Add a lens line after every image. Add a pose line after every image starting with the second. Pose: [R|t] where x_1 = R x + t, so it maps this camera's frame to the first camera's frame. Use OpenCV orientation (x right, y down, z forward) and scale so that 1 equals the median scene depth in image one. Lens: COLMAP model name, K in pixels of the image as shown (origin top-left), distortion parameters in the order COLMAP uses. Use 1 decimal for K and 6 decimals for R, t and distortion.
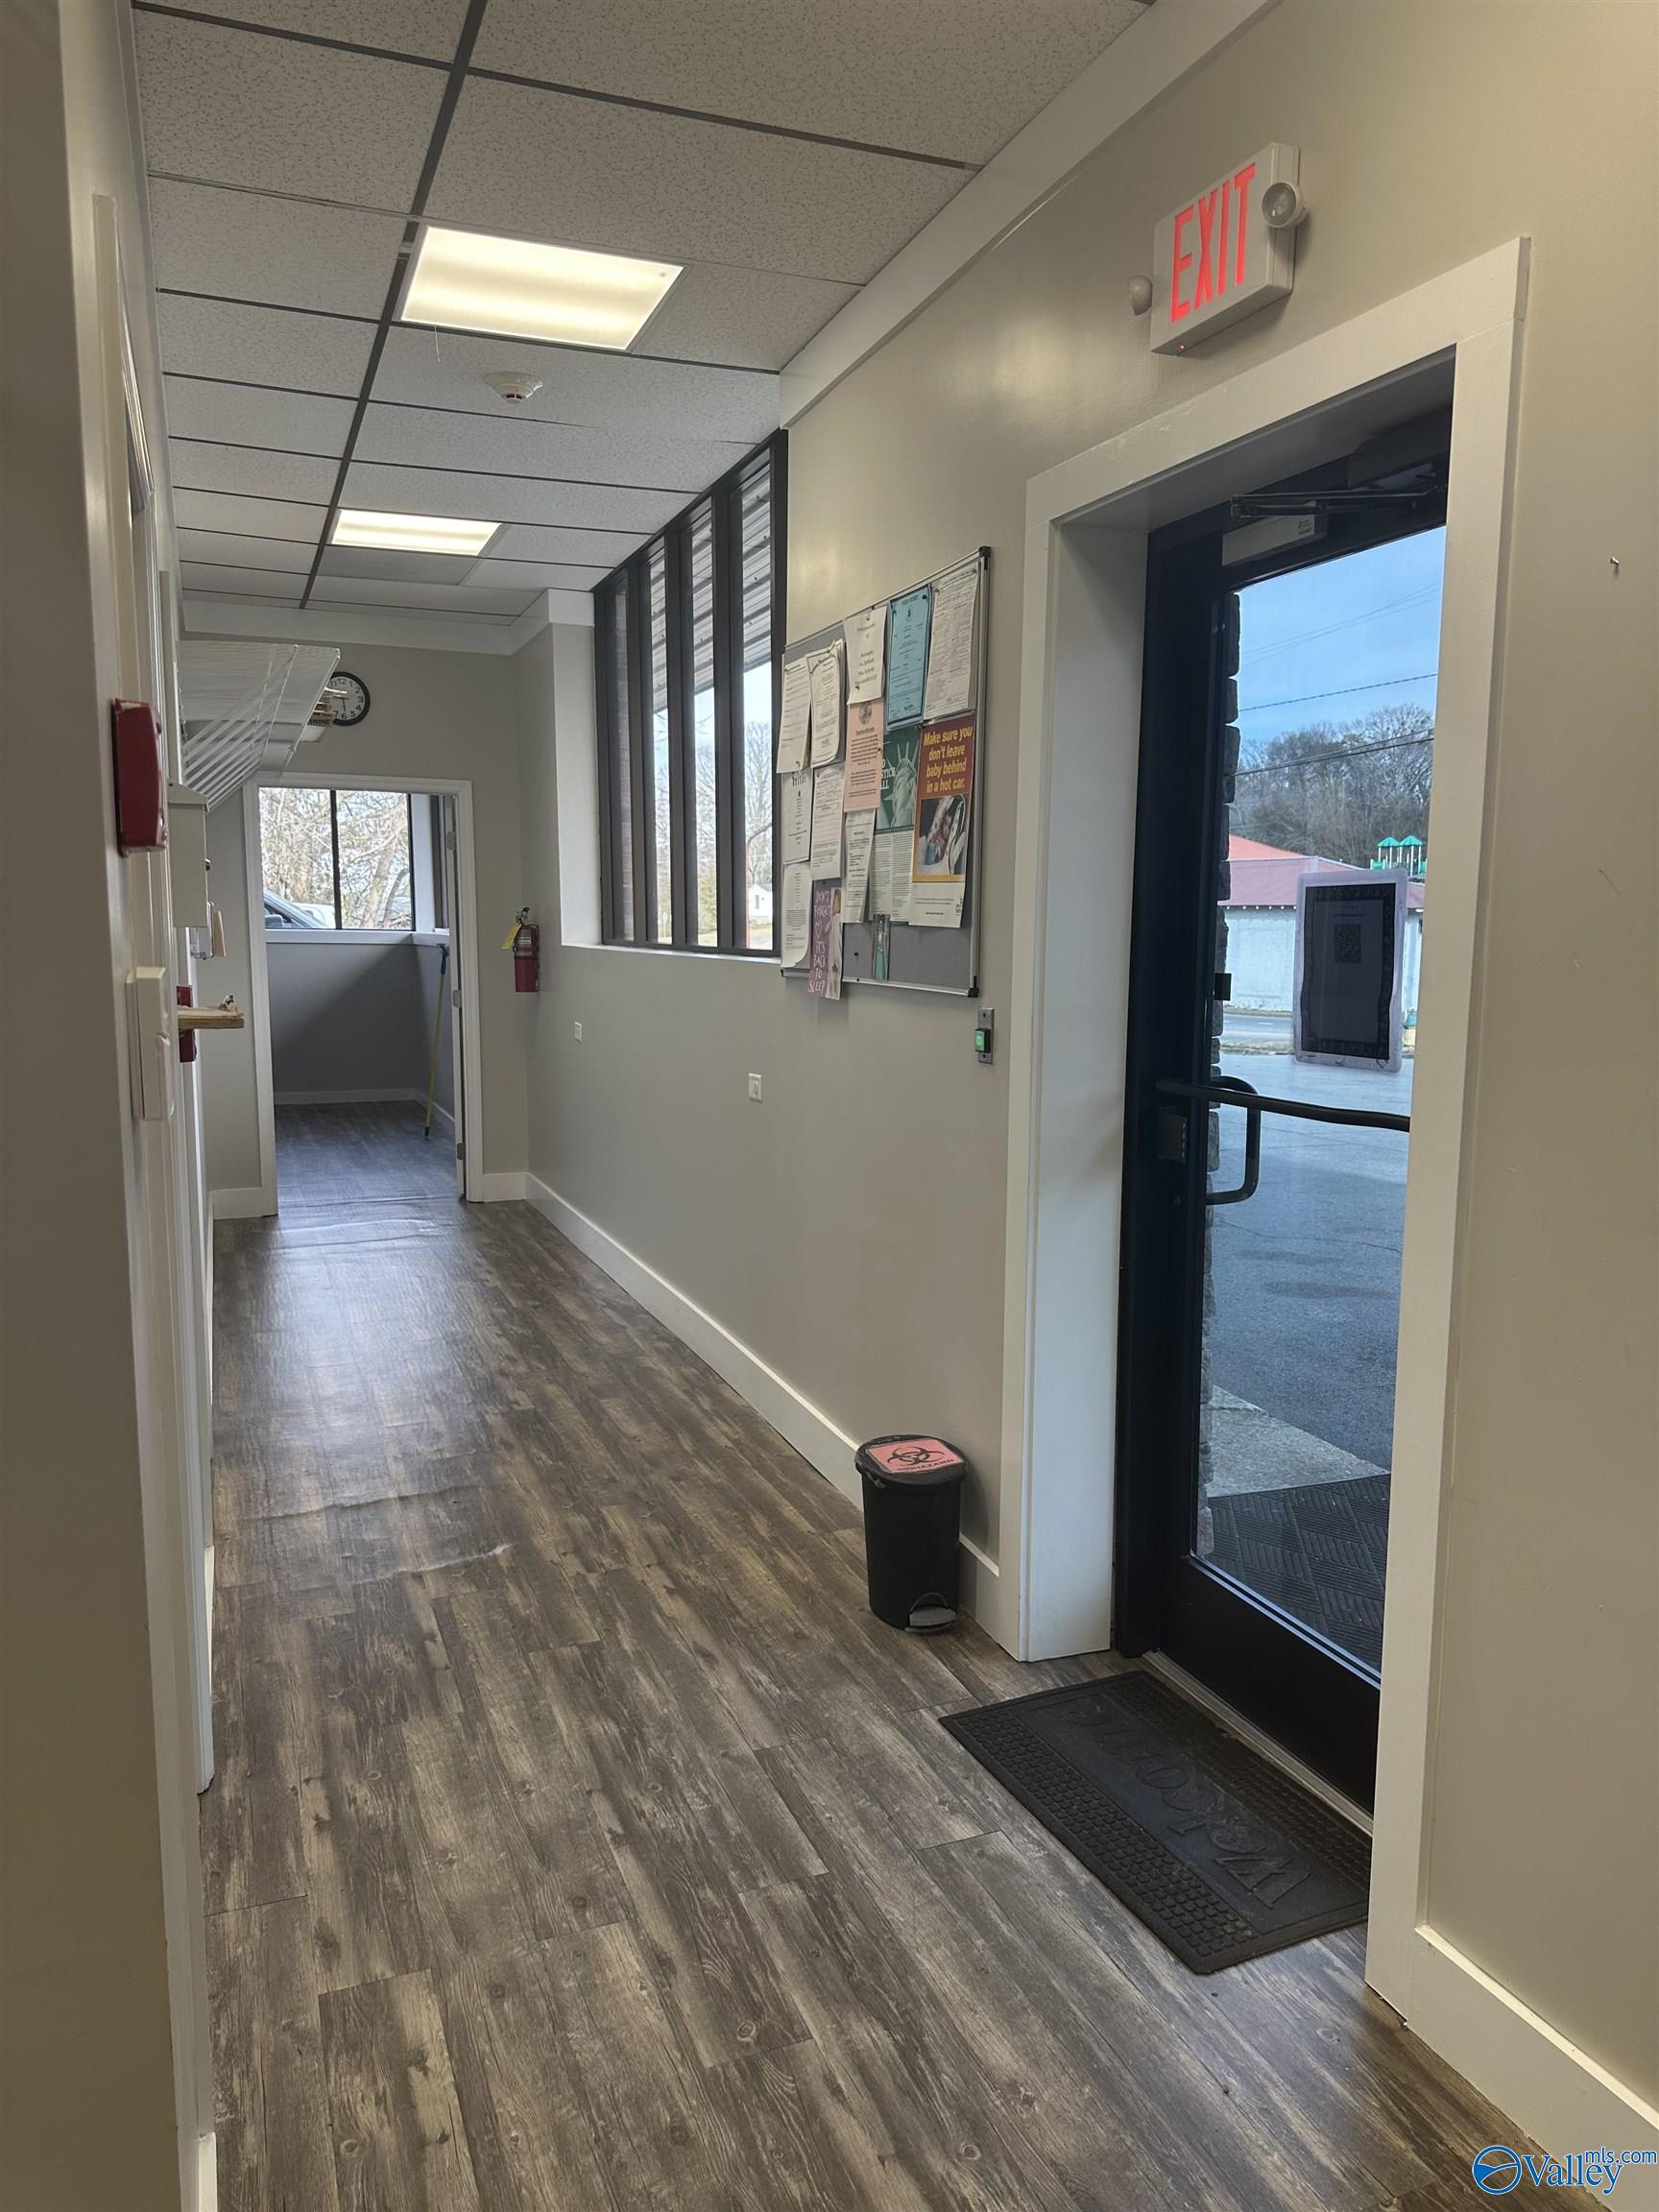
lens RADIAL K [[1549.8, 0, 868.6], [0, 1549.8, 1149.1], [0, 0, 1]] dist [0.079306, -0.096293]
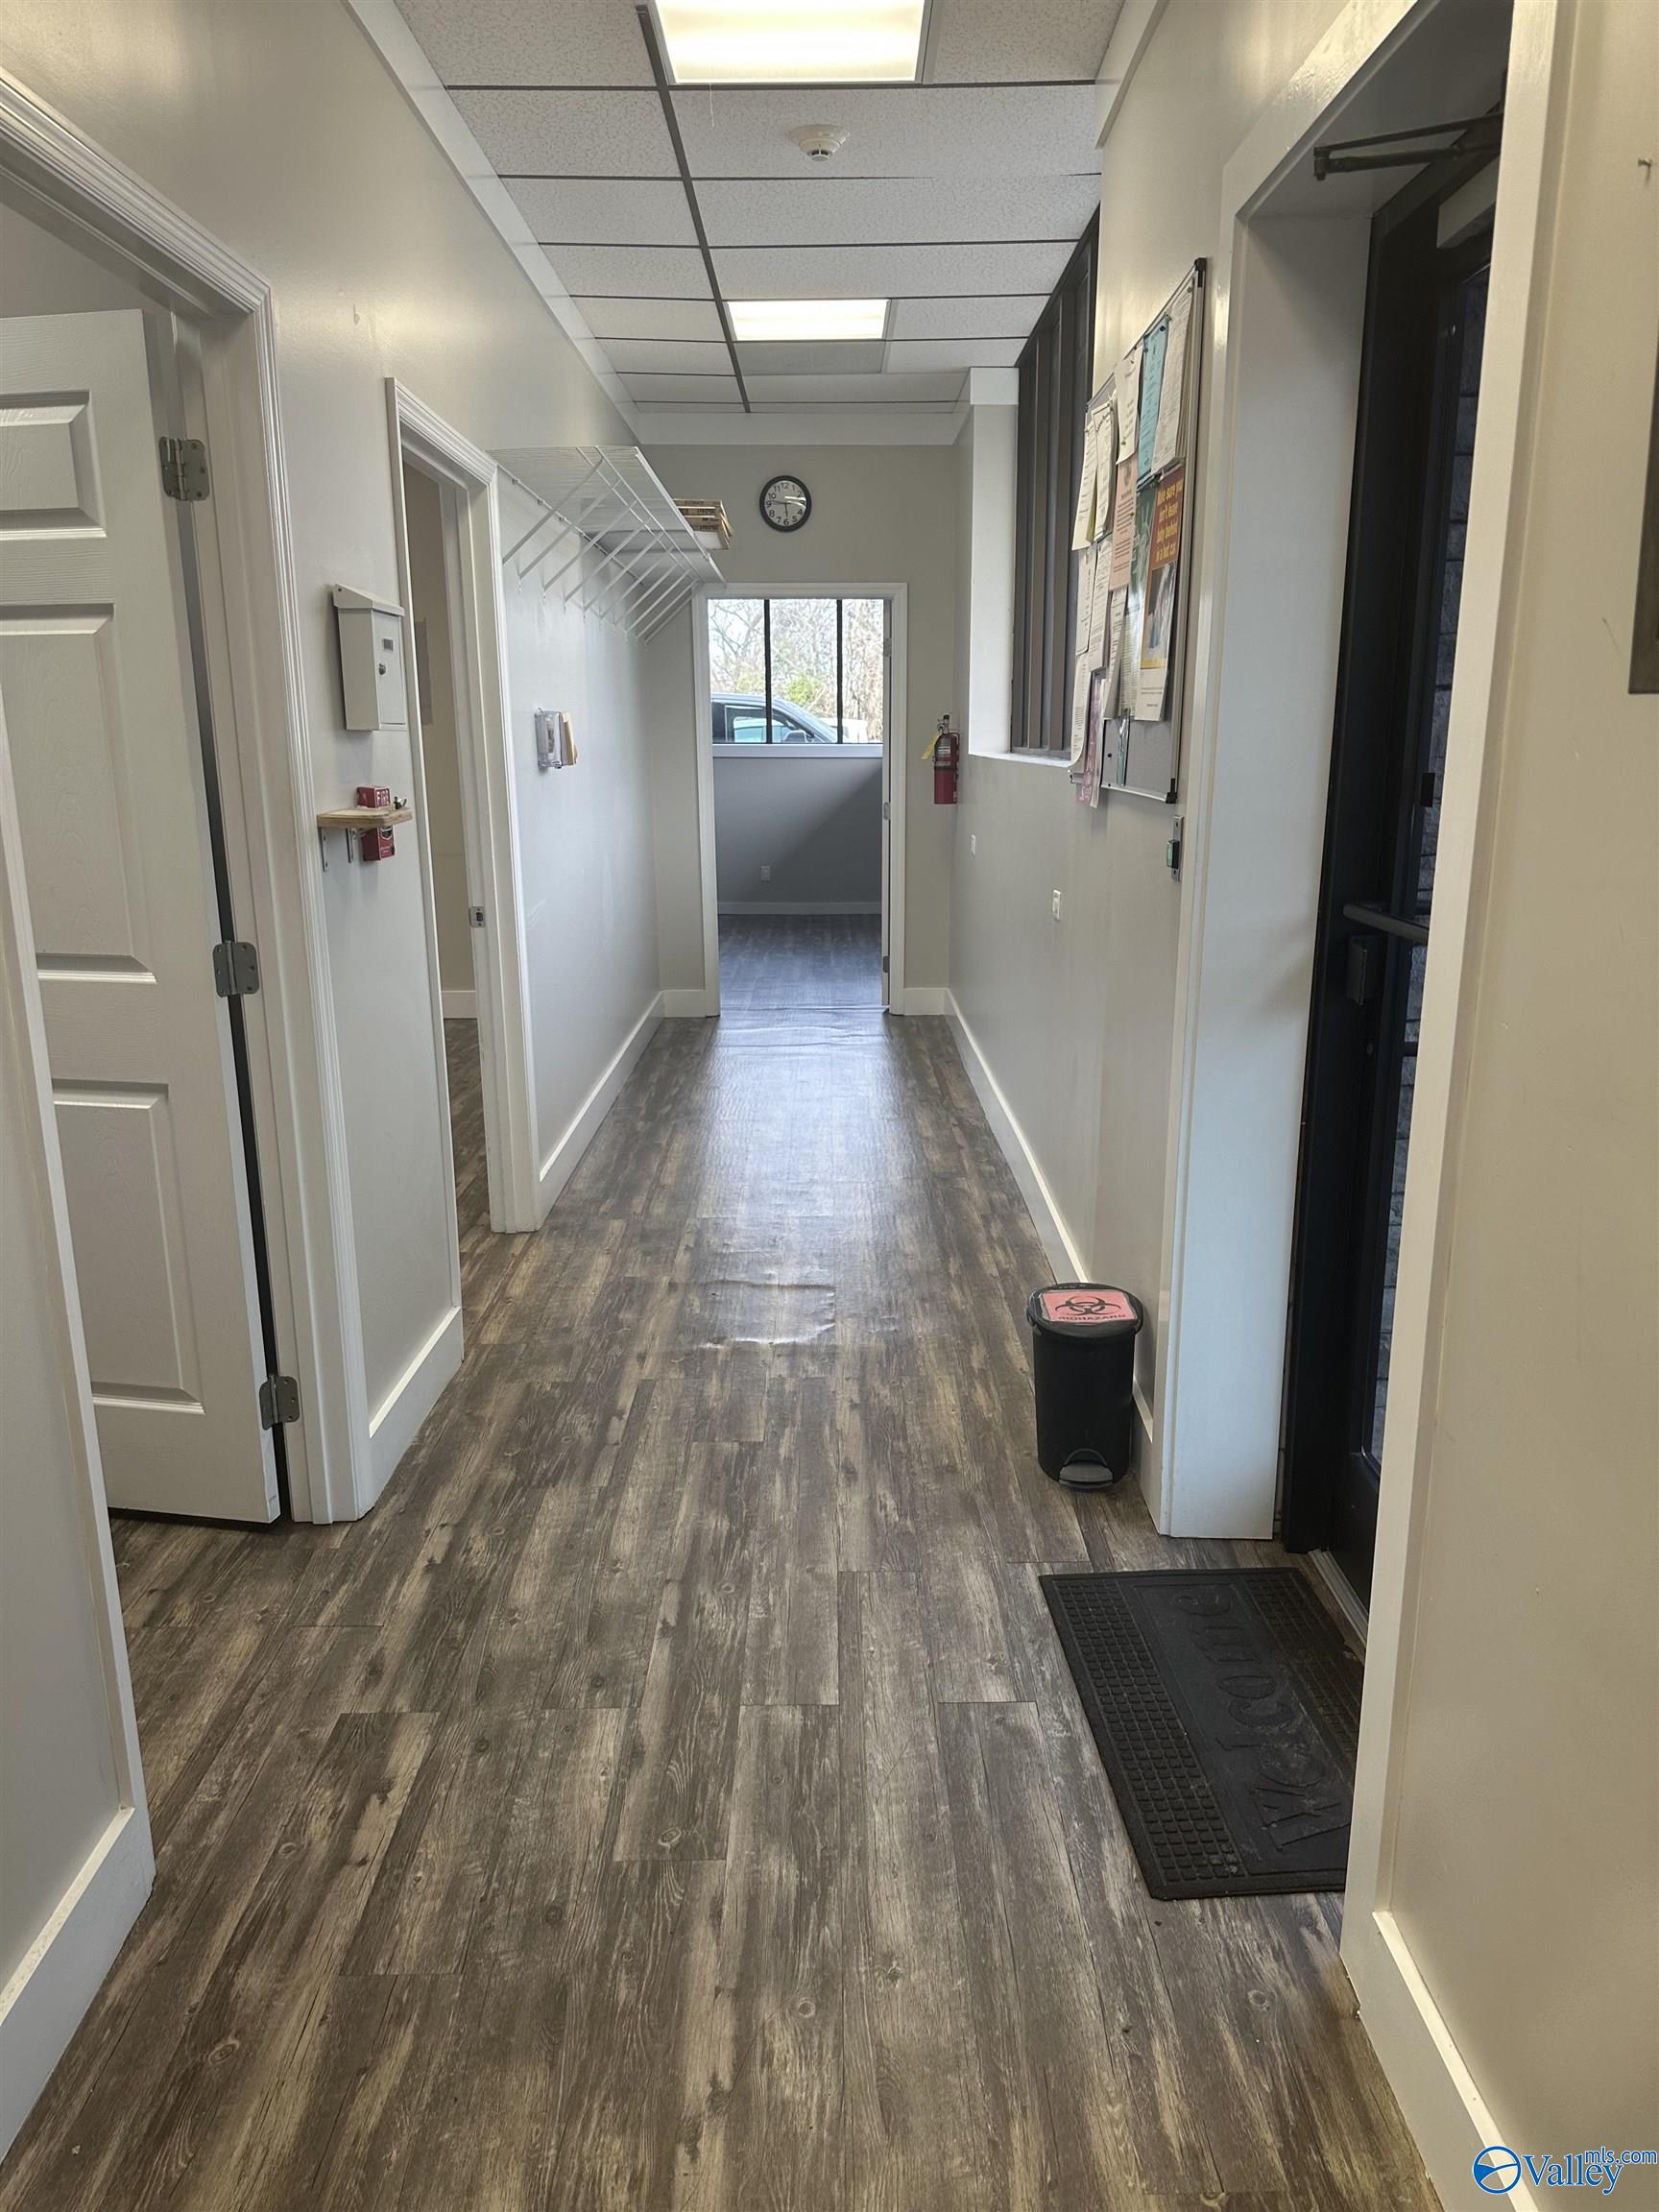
lens RADIAL K [[1549.8, 0, 854.5], [0, 1549.8, 1149.7], [0, 0, 1]] dist [0.079306, -0.096293]
pose [[0.931321, 0.083361, -0.354532, 0.211986], [-0.042094, 0.991567, 0.122569, -0.003544], [0.361760, -0.099228, 0.926976, 0.090301]]
